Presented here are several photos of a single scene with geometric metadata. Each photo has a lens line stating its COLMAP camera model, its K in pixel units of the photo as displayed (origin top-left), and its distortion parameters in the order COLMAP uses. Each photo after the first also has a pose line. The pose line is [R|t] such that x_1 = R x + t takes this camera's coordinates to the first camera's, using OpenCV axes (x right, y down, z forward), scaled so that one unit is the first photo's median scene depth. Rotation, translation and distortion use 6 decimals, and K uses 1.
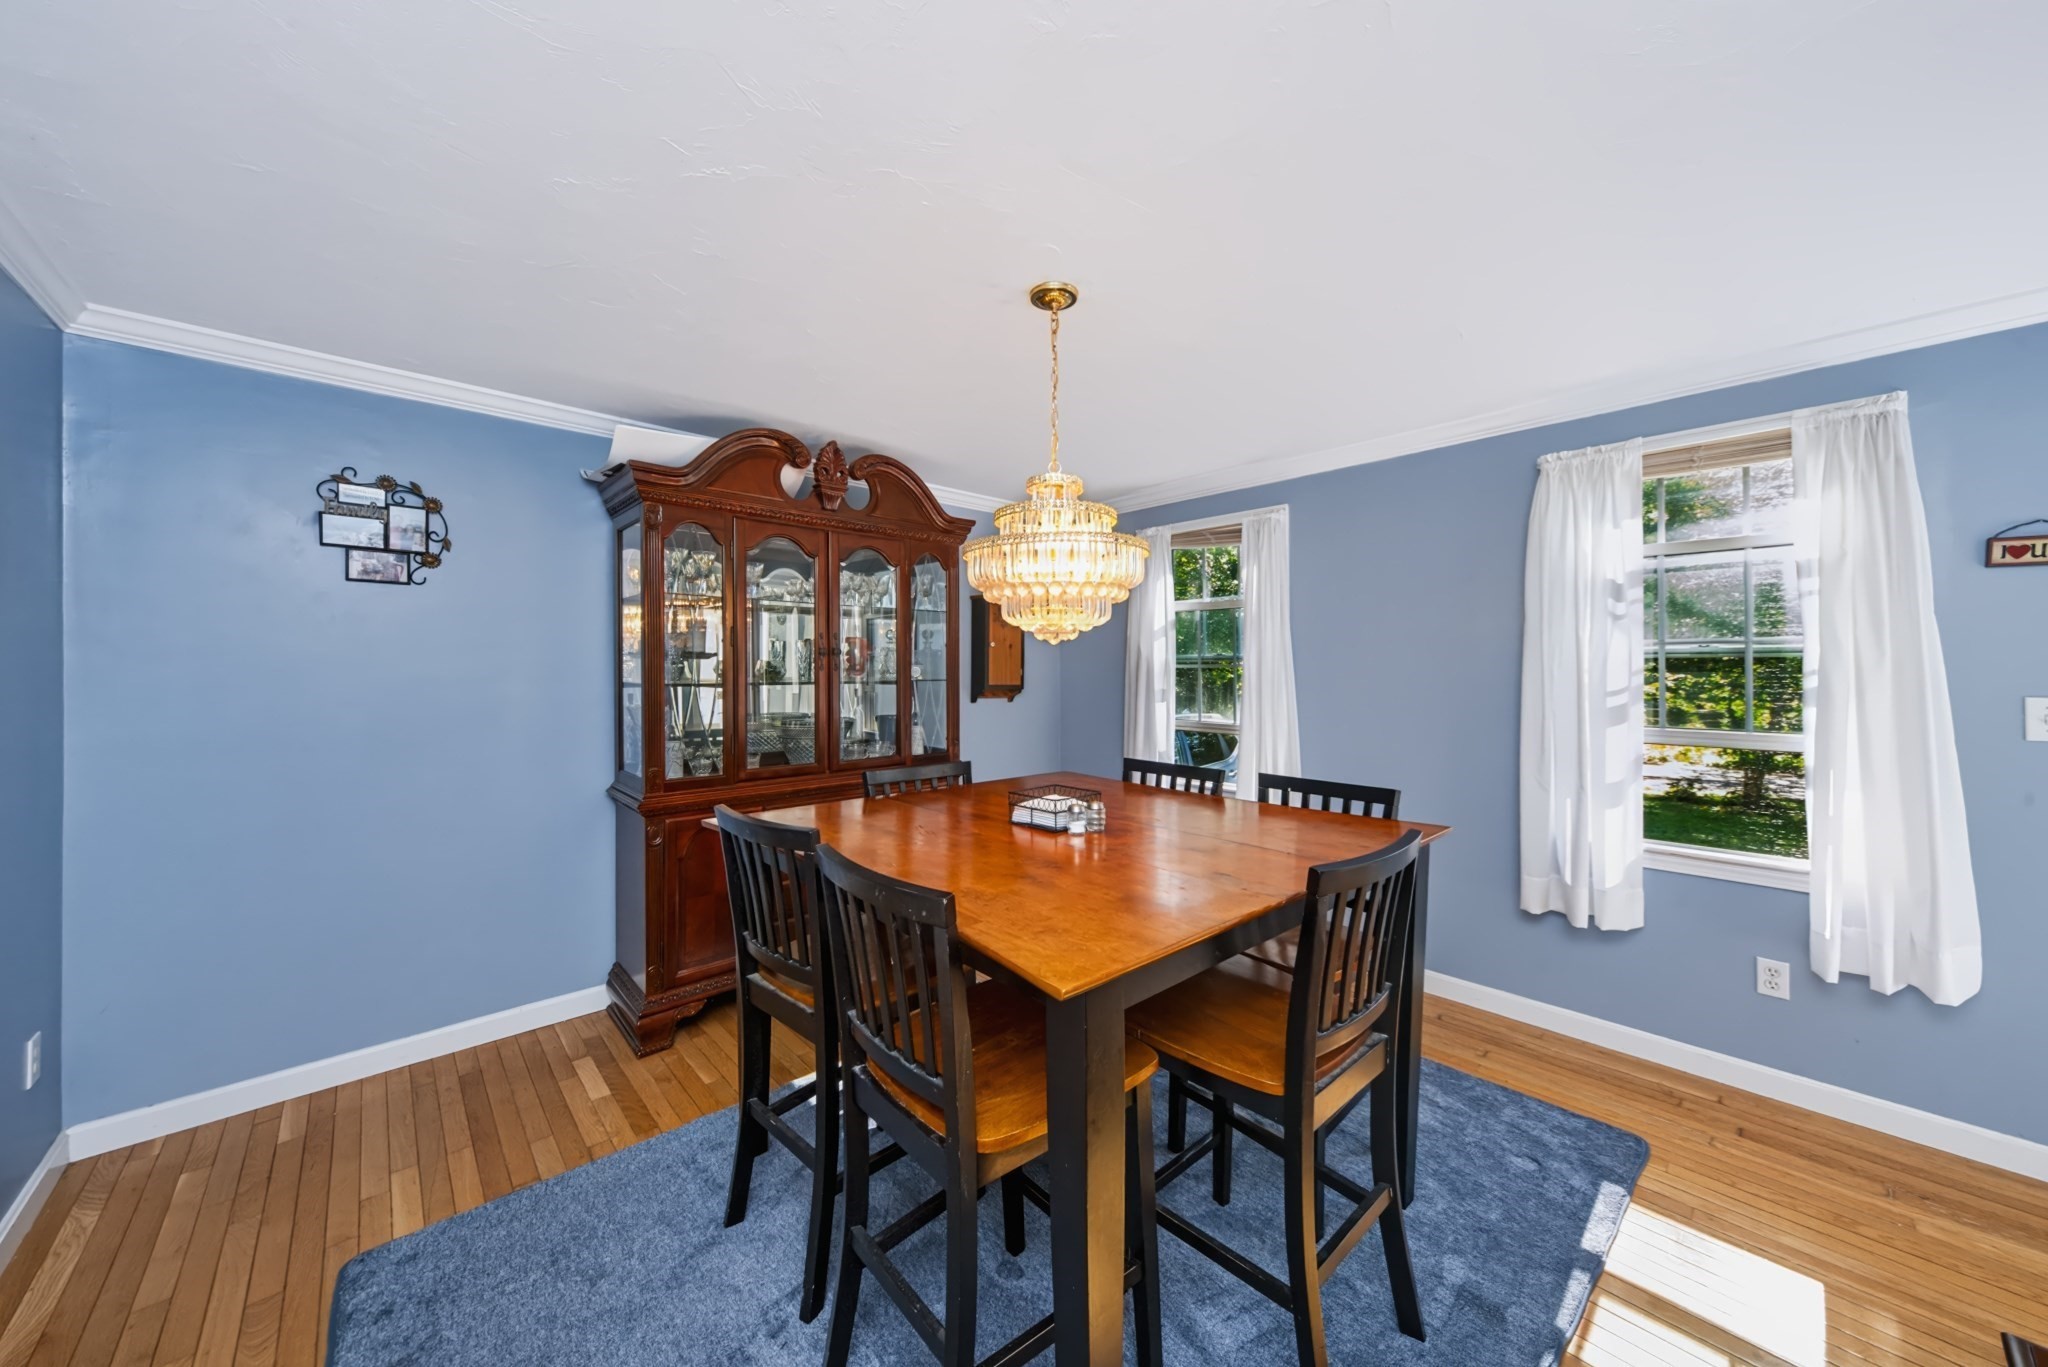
lens RADIAL K [[715.8, 0, 1027.0], [0, 715.8, 679.6], [0, 0, 1]] dist [0.000556, -0.000047]
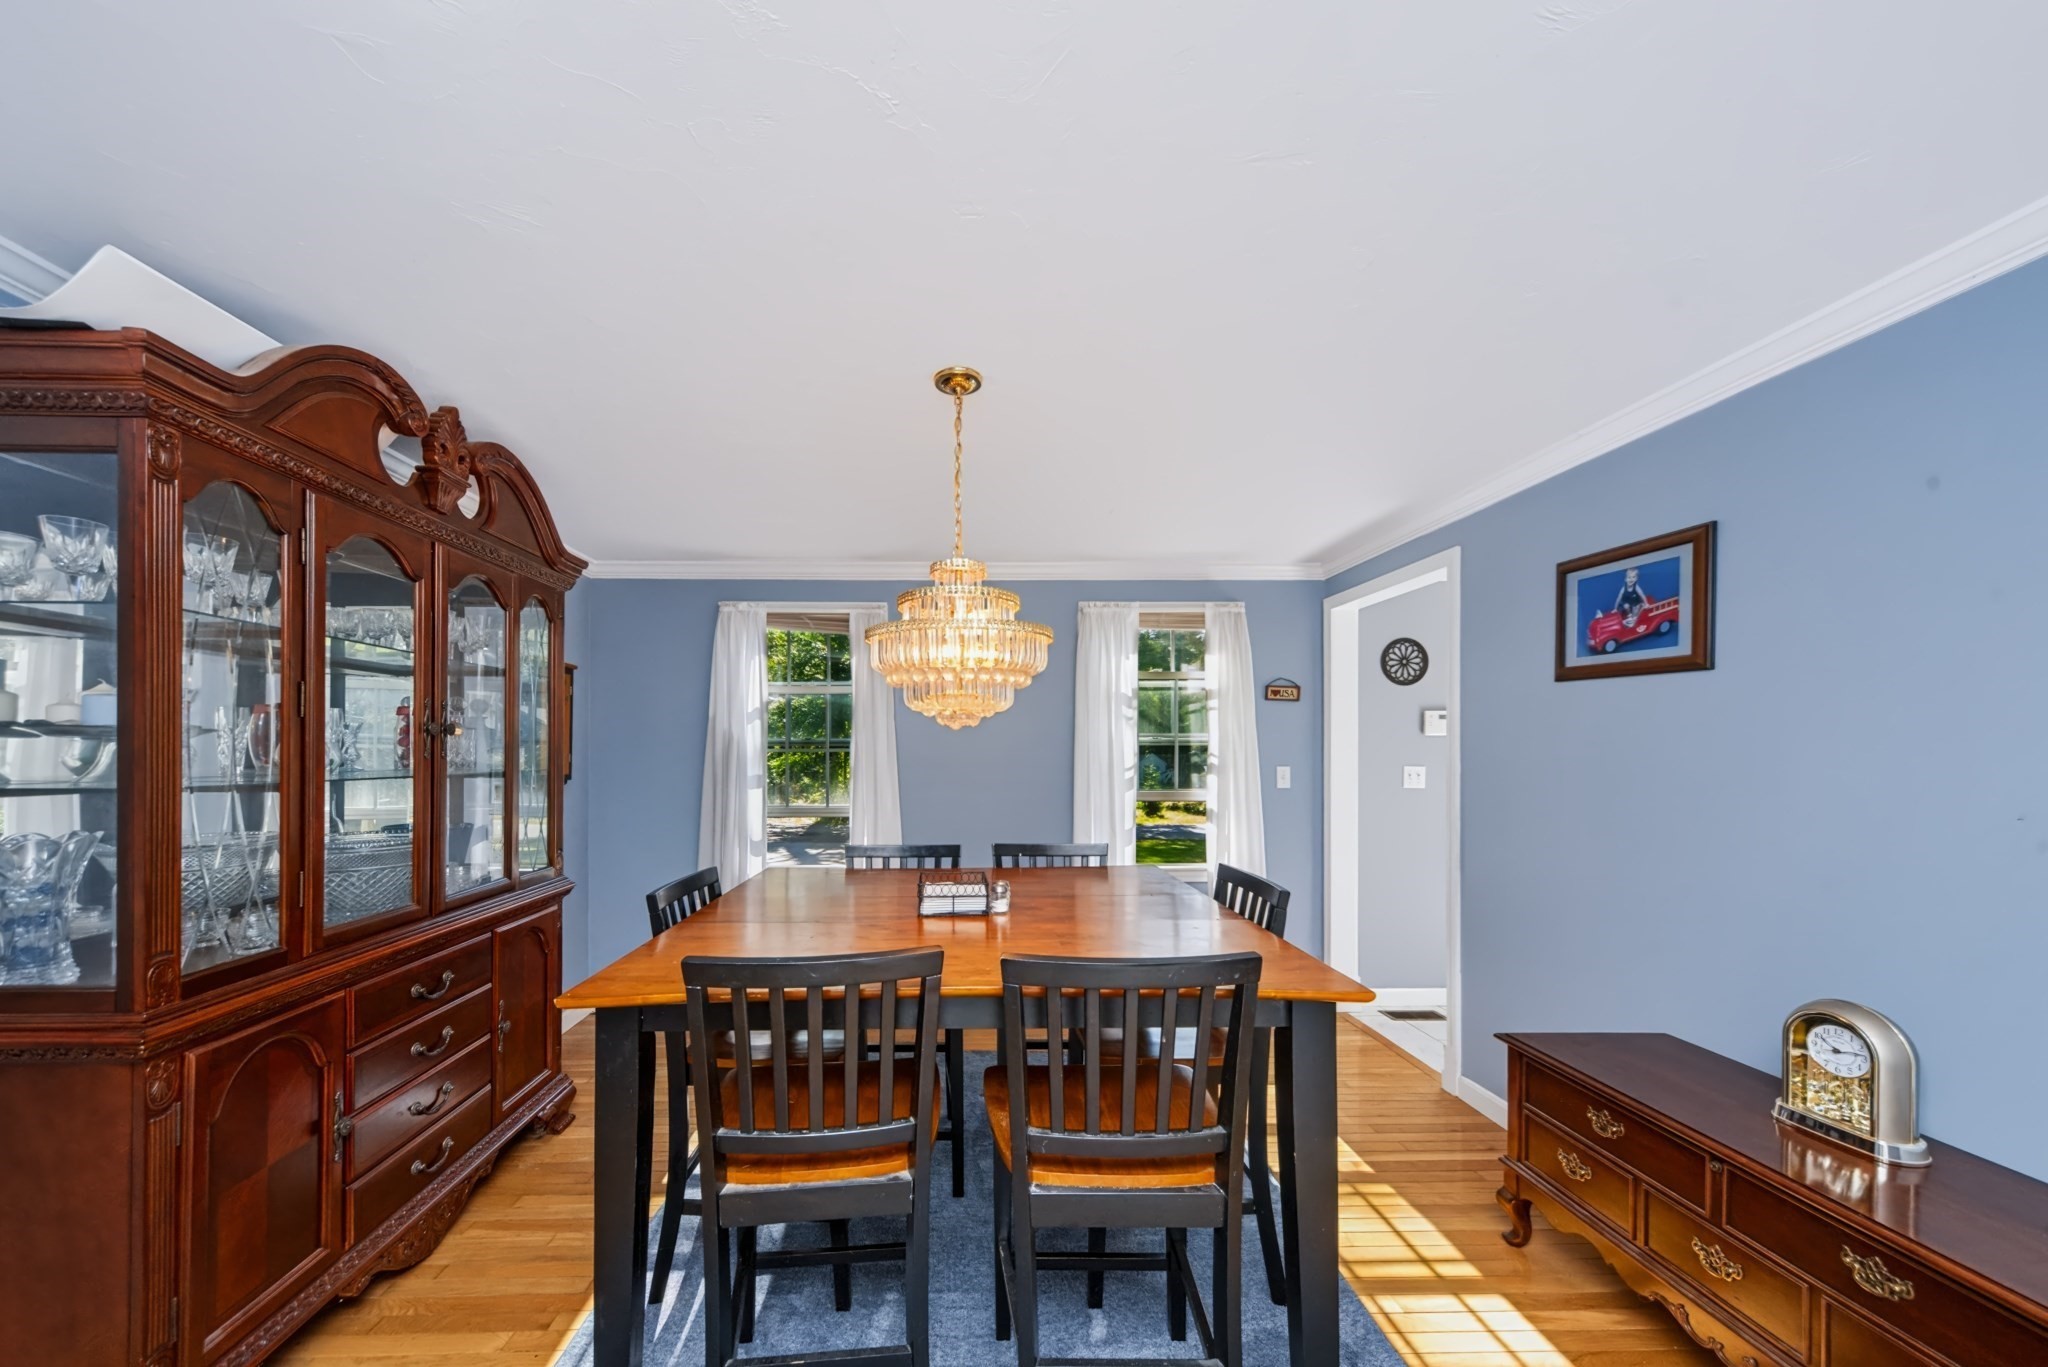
lens RADIAL K [[715.8, 0, 969.3], [0, 715.8, 747.2], [0, 0, 1]] dist [0.000556, -0.000047]
pose [[0.666951, 0.004925, 0.745086, -0.570662], [0.011136, 0.999801, -0.016577, -0.005291], [-0.745019, 0.019353, 0.666763, 0.268869]]
